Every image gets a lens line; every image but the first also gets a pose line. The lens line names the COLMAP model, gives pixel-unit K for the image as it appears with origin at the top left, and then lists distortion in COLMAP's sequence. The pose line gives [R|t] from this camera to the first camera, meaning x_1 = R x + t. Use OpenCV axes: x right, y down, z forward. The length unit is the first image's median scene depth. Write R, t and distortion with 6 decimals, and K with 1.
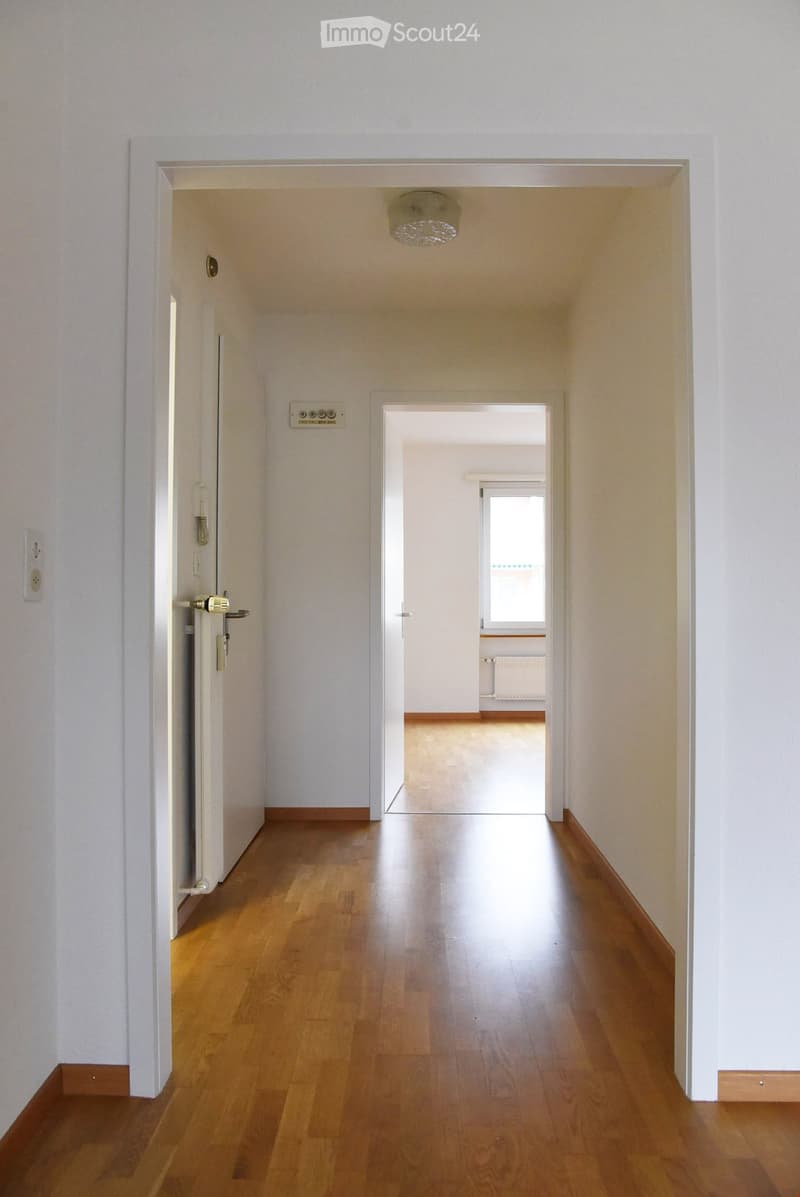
lens RADIAL K [[875.3, 0, 412.3], [0, 875.3, 606.7], [0, 0, 1]] dist [-0.123929, 0.074190]
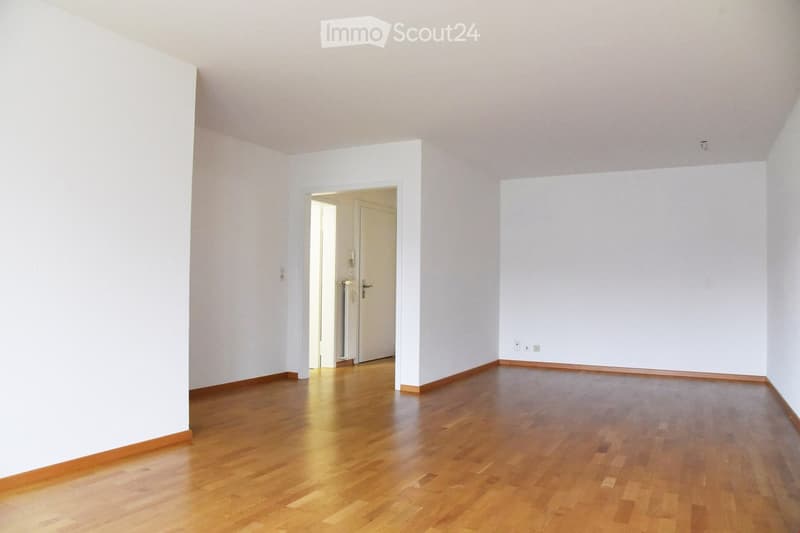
lens RADIAL K [[585.0, 0, 404.0], [0, 585.0, 269.2], [0, 0, 1]] dist [-0.123929, 0.074190]
pose [[0.886737, -0.000876, -0.462273, 1.825562], [-0.015593, 0.999372, -0.031804, 0.026250], [0.462010, 0.035410, 0.886167, -1.802868]]
